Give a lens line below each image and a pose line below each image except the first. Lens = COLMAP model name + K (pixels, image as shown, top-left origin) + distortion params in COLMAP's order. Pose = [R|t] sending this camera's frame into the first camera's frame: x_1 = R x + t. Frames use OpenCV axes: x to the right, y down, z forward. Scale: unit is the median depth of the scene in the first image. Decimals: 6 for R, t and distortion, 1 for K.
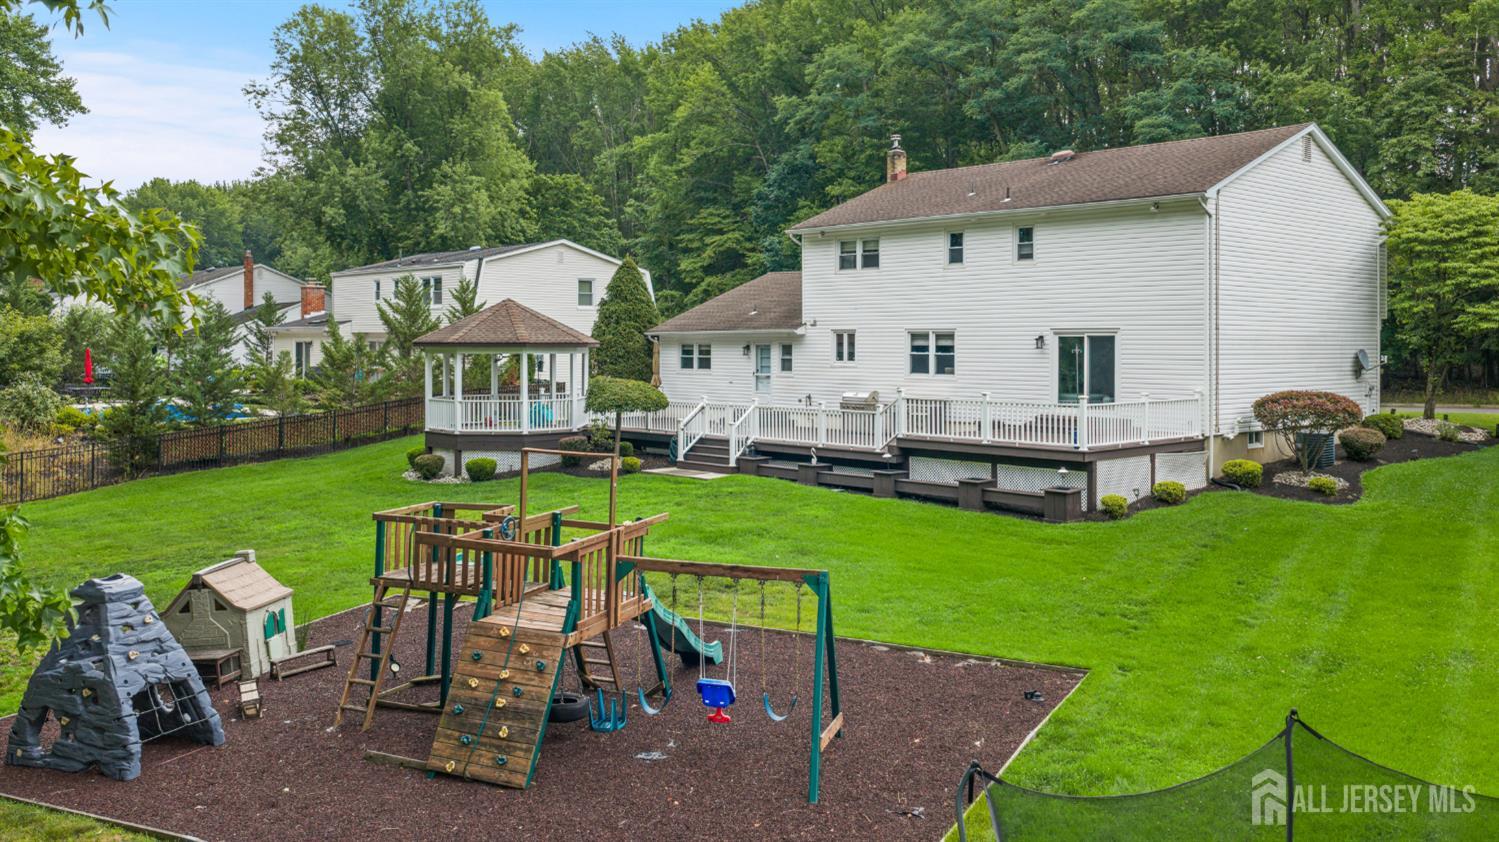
lens RADIAL K [[1271.0, 0, 747.5], [0, 1271.0, 334.1], [0, 0, 1]] dist [0.001980, 0.001214]
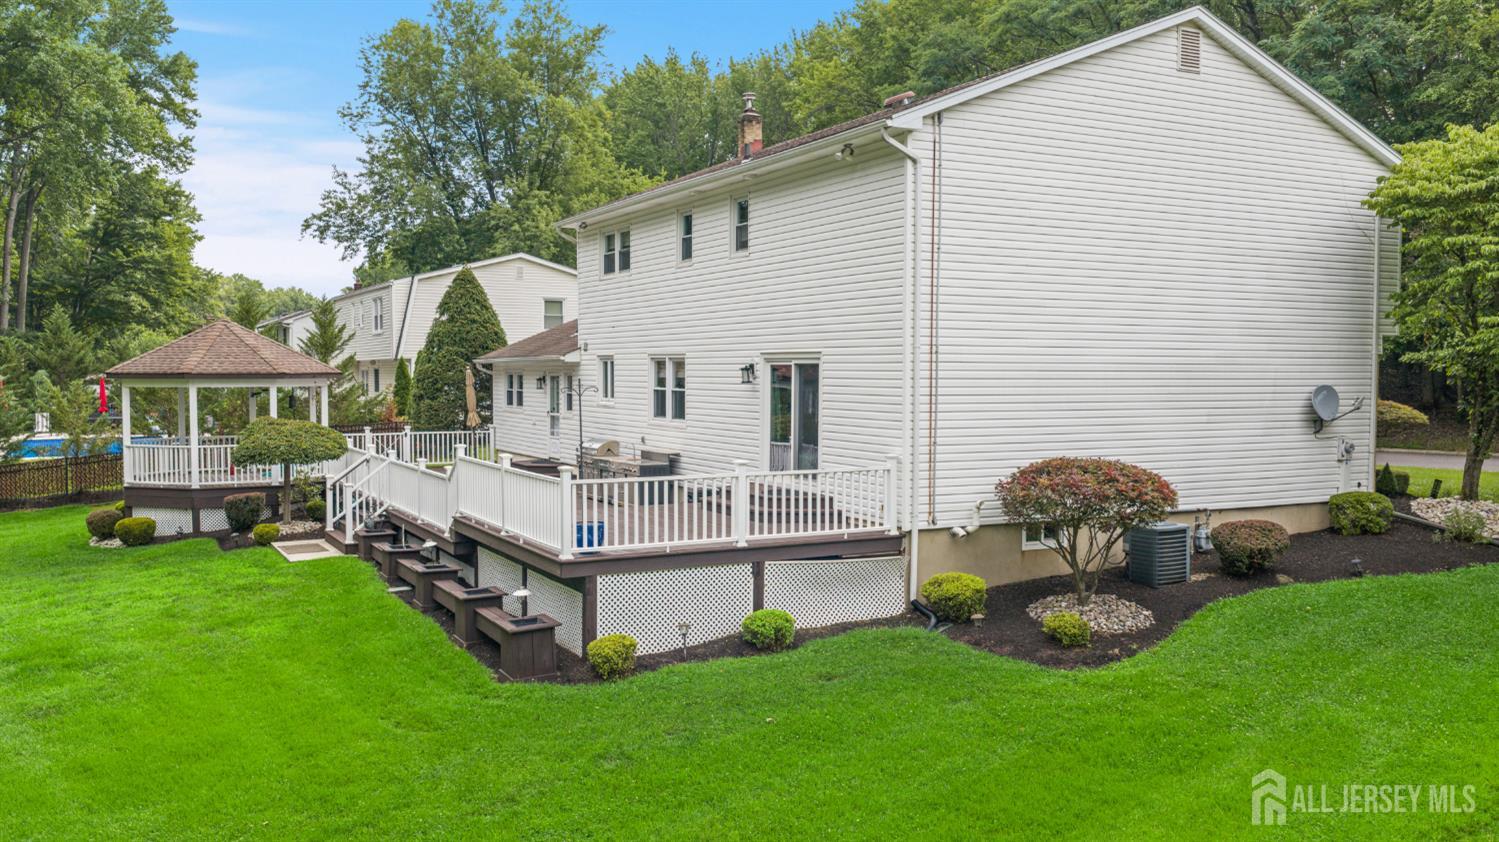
lens RADIAL K [[1237.4, 0, 749.5], [0, 1237.4, 421.0], [0, 0, 1]] dist [0.007457, -0.001693]
pose [[0.965324, 0.010098, -0.260858, 0.369242], [0.002545, 0.998840, 0.048085, -0.000049], [0.261041, -0.047081, 0.964179, 0.350143]]
